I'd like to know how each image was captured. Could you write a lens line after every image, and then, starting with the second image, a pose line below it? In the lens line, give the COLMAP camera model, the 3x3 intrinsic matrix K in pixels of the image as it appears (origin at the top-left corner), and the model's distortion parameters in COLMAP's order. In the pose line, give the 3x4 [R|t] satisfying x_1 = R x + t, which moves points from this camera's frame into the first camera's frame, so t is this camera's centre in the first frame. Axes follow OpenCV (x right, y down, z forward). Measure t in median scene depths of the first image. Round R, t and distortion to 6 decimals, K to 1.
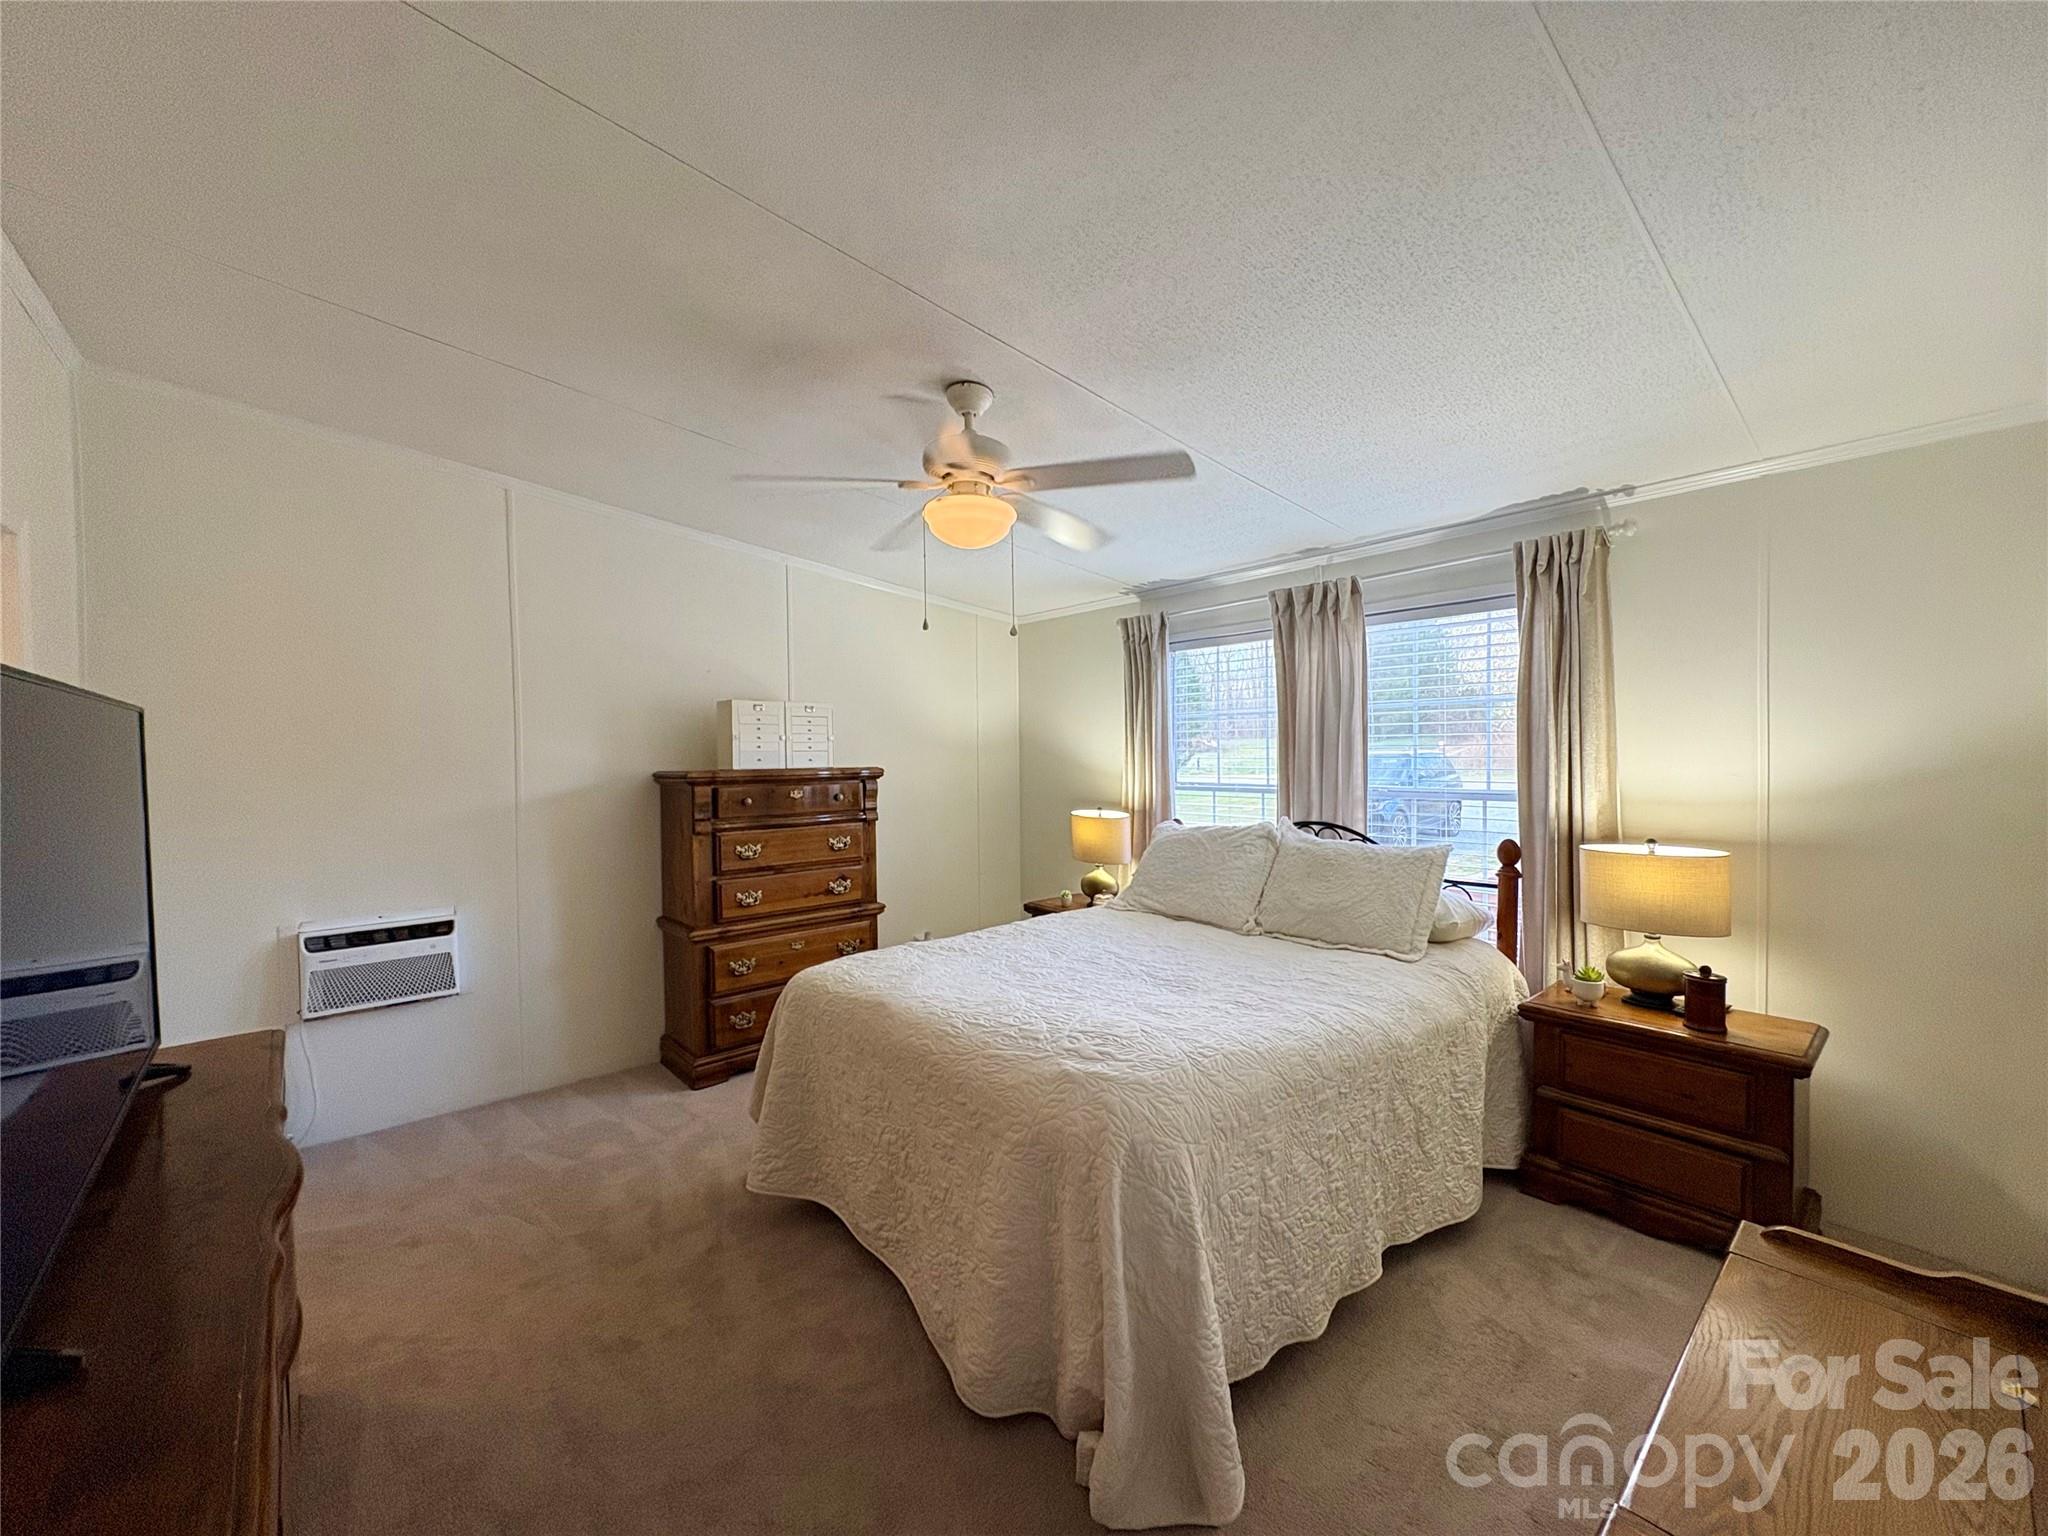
lens RADIAL K [[811.4, 0, 1019.4], [0, 811.4, 769.5], [0, 0, 1]] dist [0.000680, 0.000562]
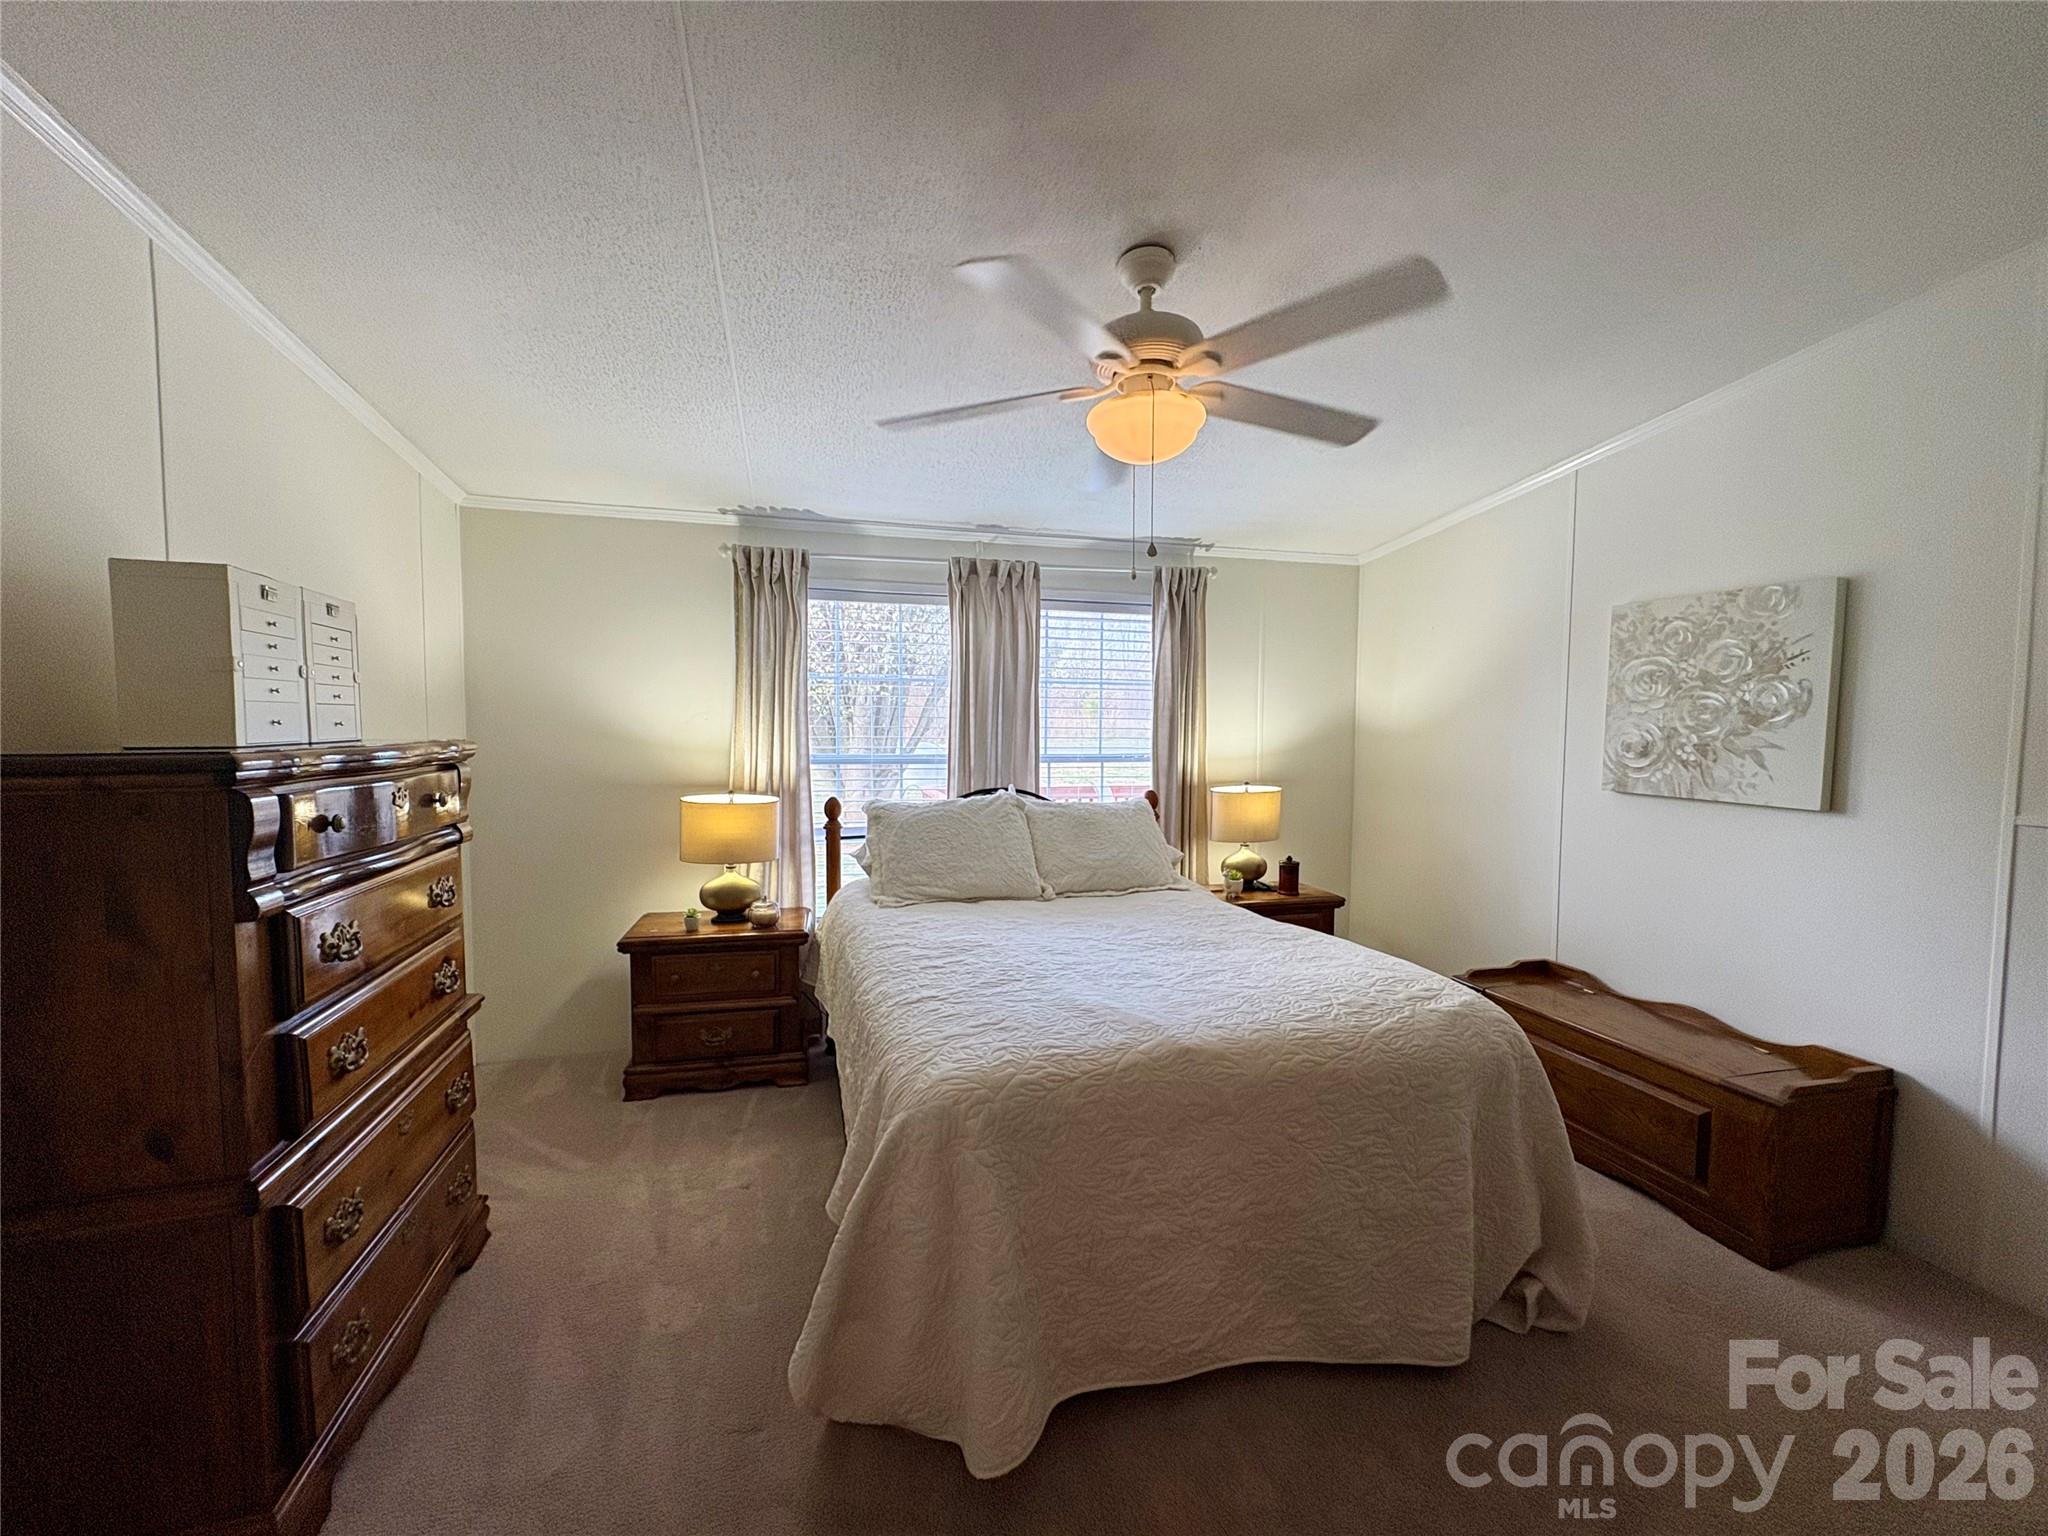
lens RADIAL K [[811.4, 0, 1021.3], [0, 811.4, 779.4], [0, 0, 1]] dist [0.000680, 0.000562]
pose [[0.428606, -0.049388, 0.902141, -0.627799], [0.007266, 0.998661, 0.051220, -0.001214], [-0.903462, -0.015399, 0.428391, 0.571217]]
